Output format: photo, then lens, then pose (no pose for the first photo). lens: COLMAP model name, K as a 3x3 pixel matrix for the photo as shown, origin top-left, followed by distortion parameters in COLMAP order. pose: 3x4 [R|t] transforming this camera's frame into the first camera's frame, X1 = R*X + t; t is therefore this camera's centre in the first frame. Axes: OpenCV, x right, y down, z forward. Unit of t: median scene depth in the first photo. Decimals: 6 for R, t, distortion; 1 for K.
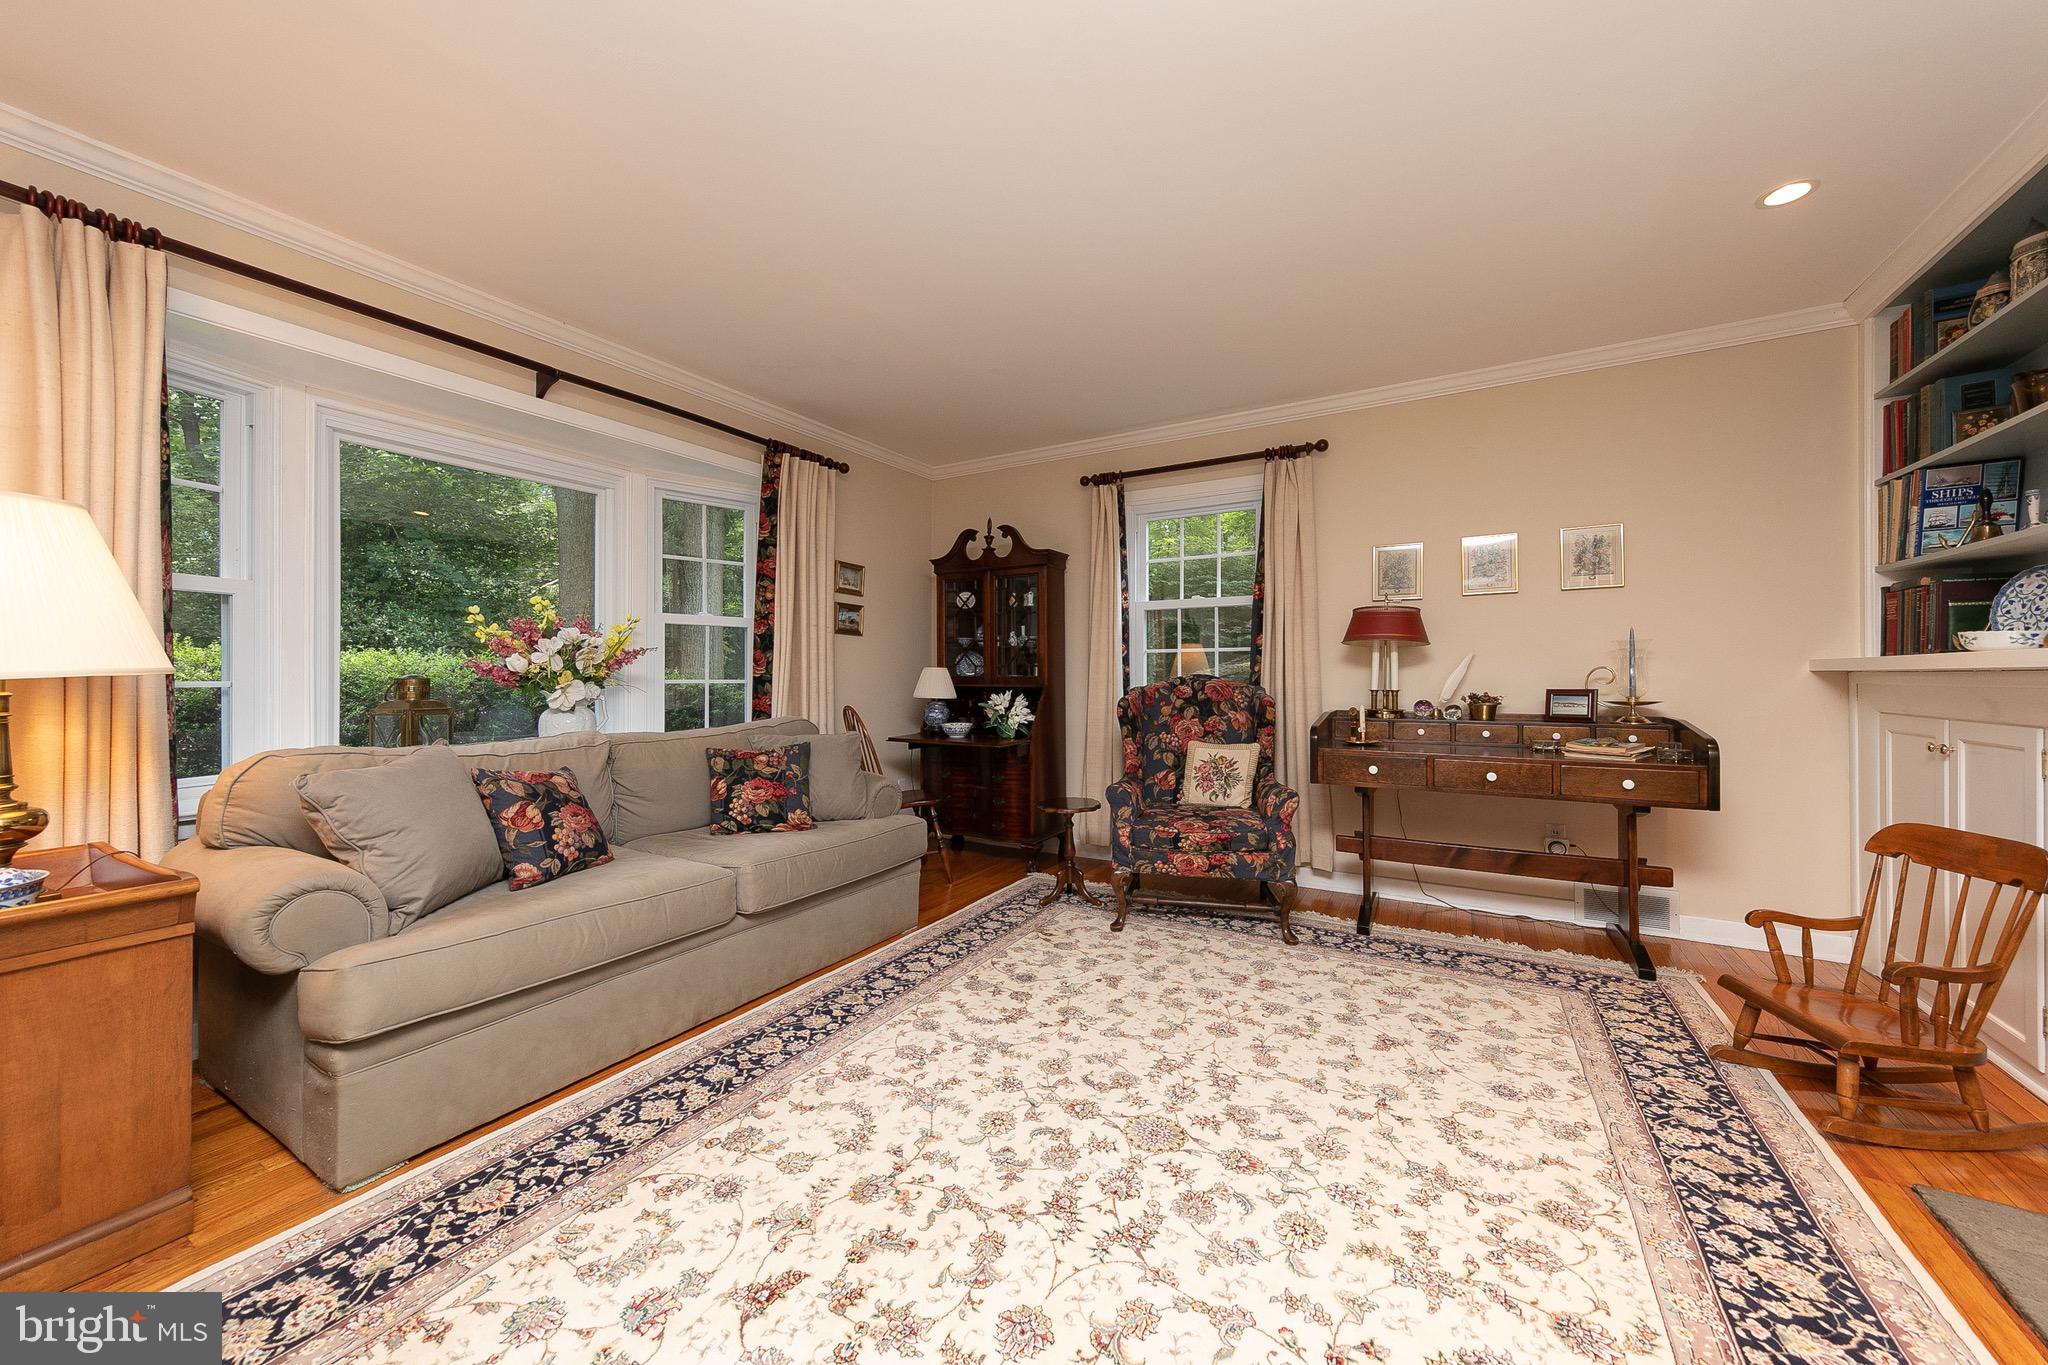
lens RADIAL K [[748.5, 0, 1027.9], [0, 748.5, 672.5], [0, 0, 1]] dist [0.005589, -0.000281]
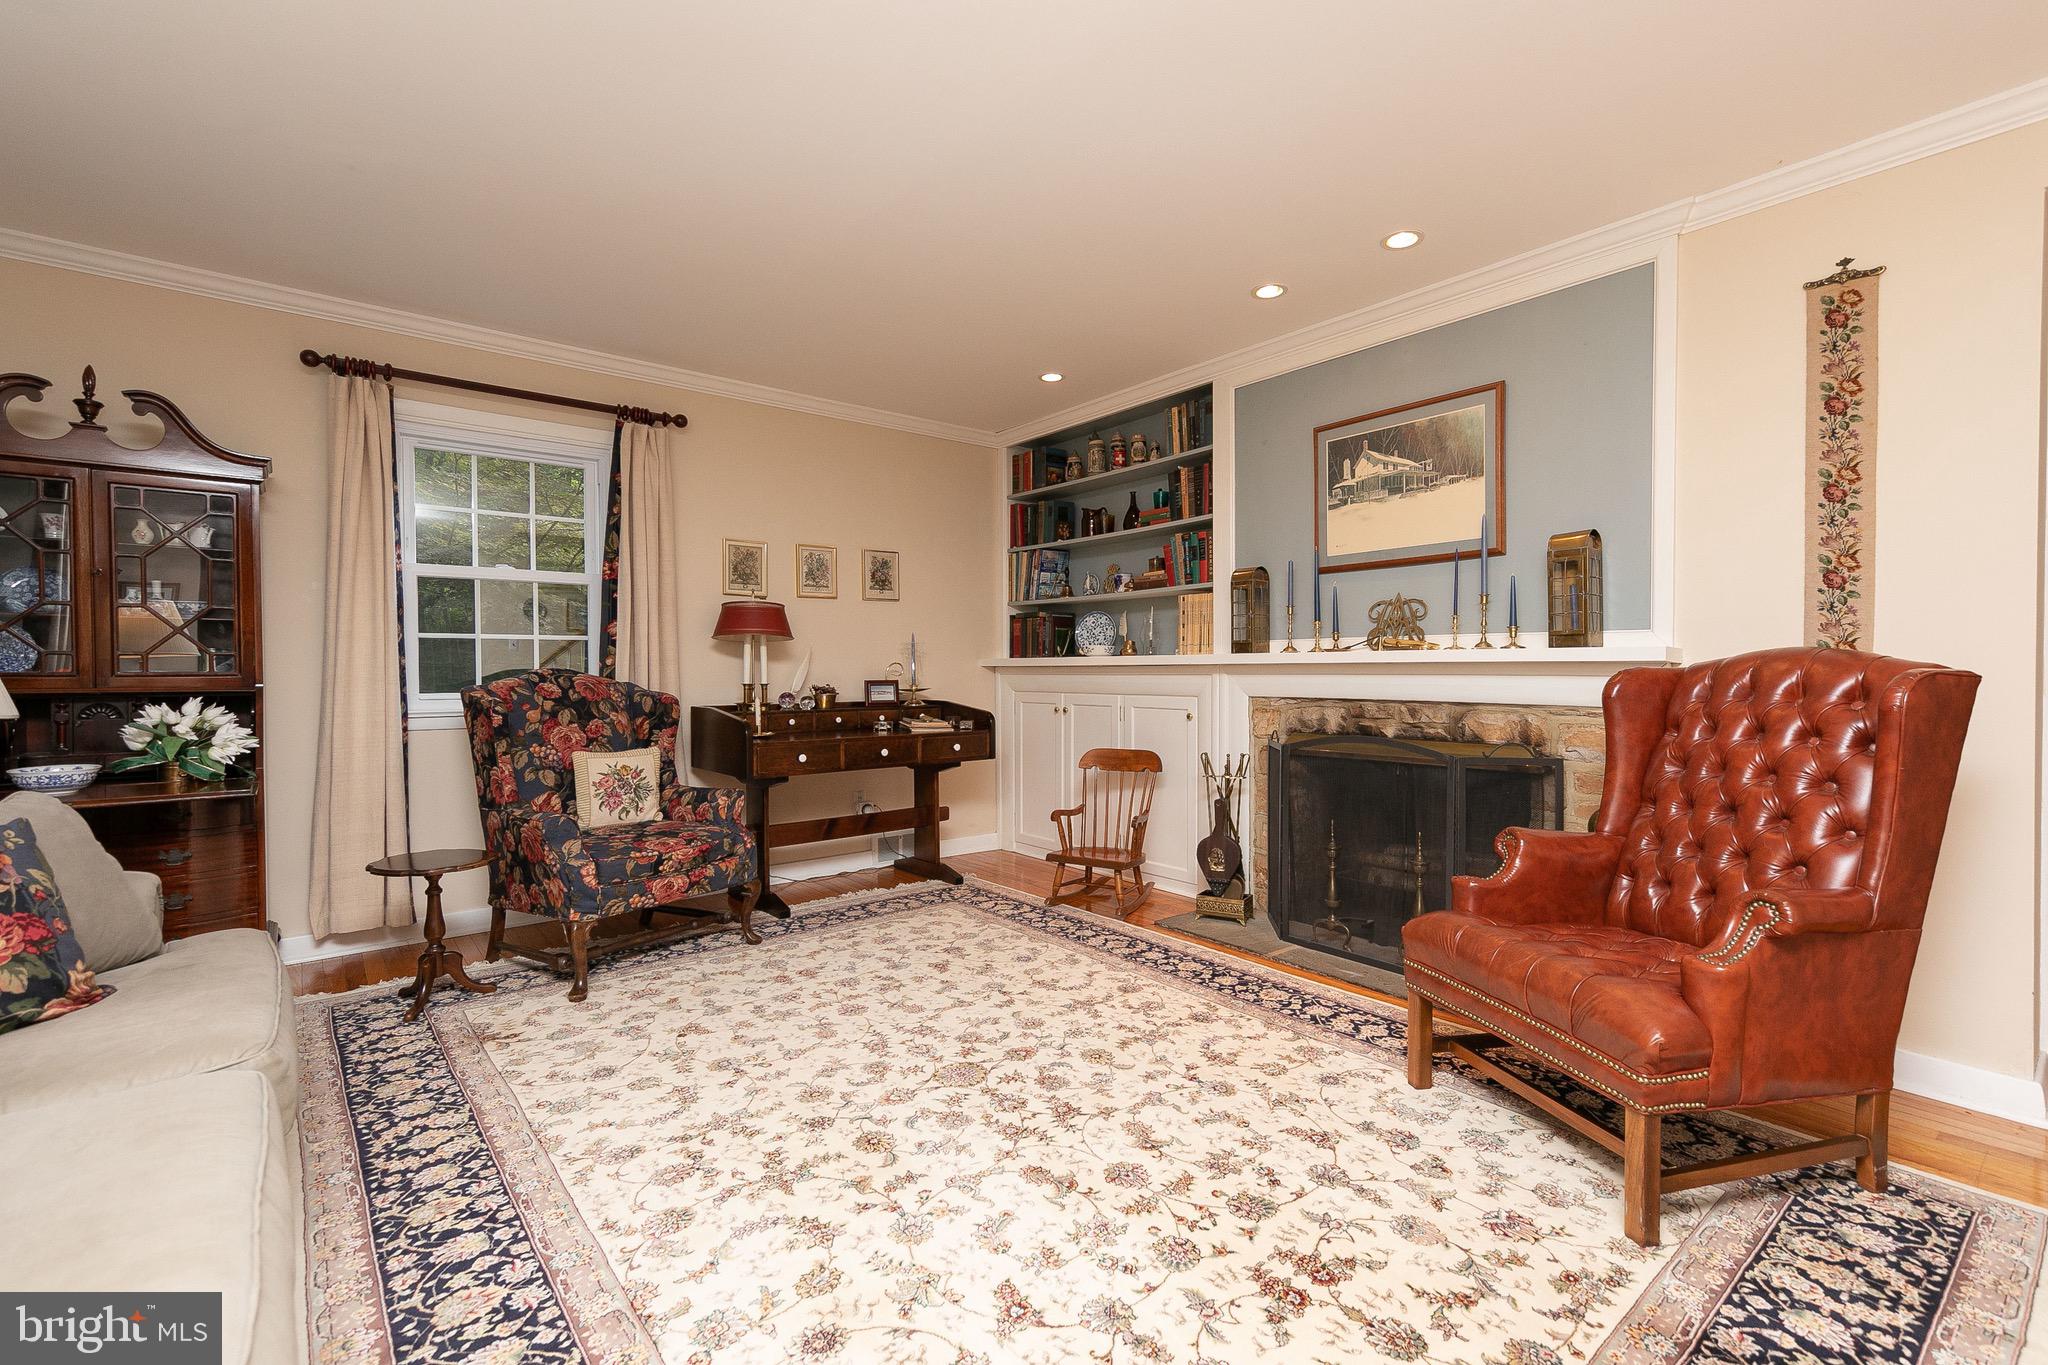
lens RADIAL K [[899.0, 0, 1027.6], [0, 899.0, 681.6], [0, 0, 1]] dist [0.009249, -0.000289]
pose [[0.348259, -0.013274, 0.937304, -0.800106], [-0.000426, 0.999897, 0.014319, 0.003945], [-0.937398, -0.005386, 0.348218, 0.332360]]
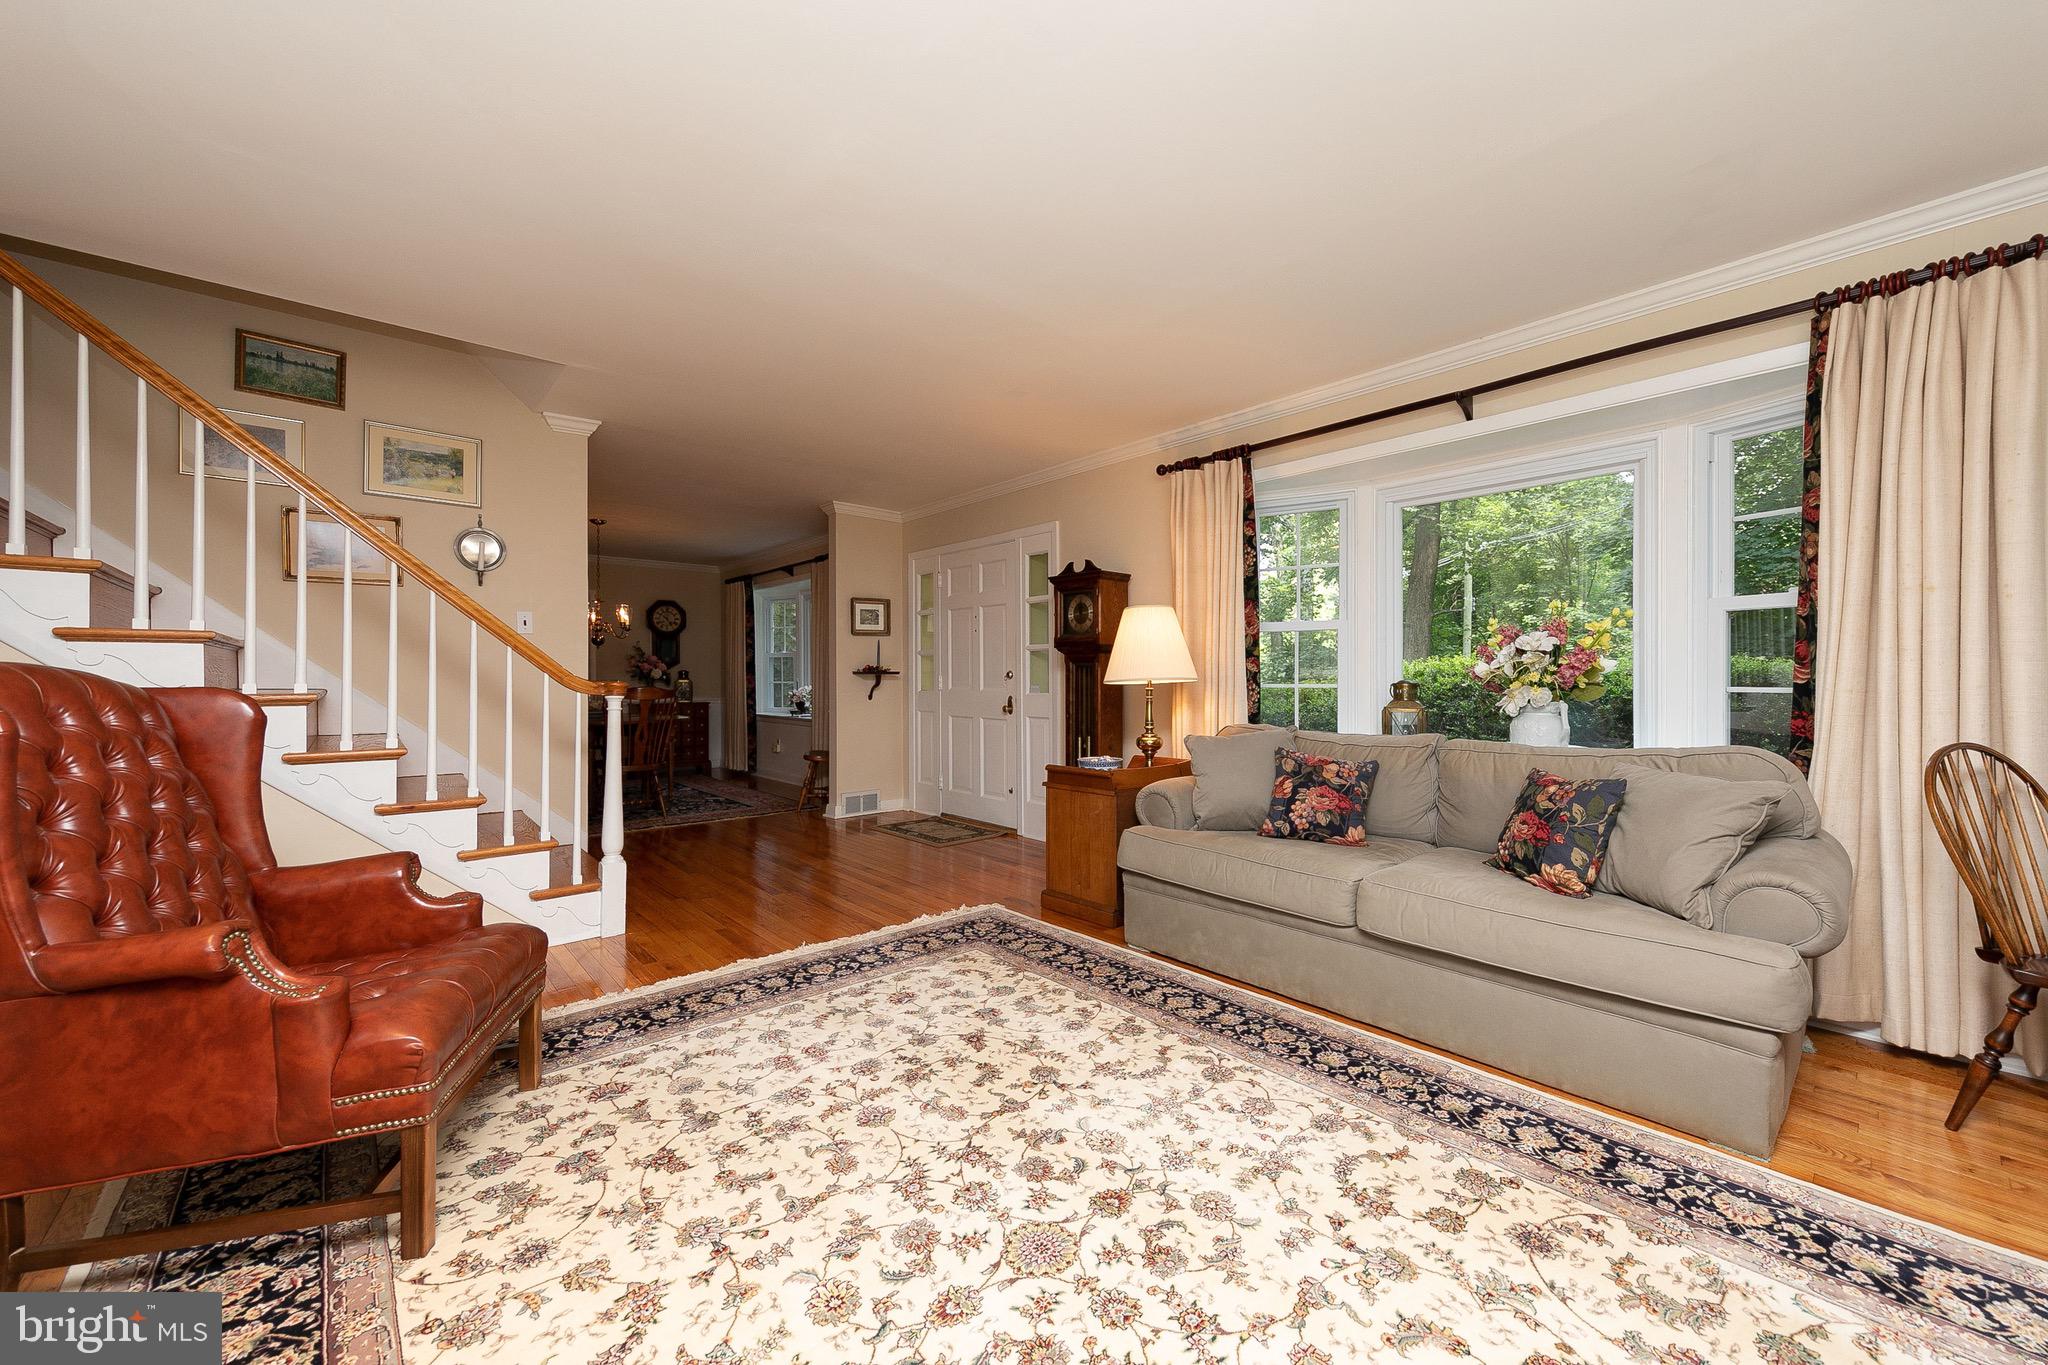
lens RADIAL K [[770.1, 0, 1040.1], [0, 770.1, 680.2], [0, 0, 1]] dist [0.005239, -0.000099]
pose [[-0.299568, 0.003321, -0.954069, 0.731517], [0.003176, 0.999992, 0.002484, -0.002551], [0.954070, -0.002286, -0.299576, 0.948266]]
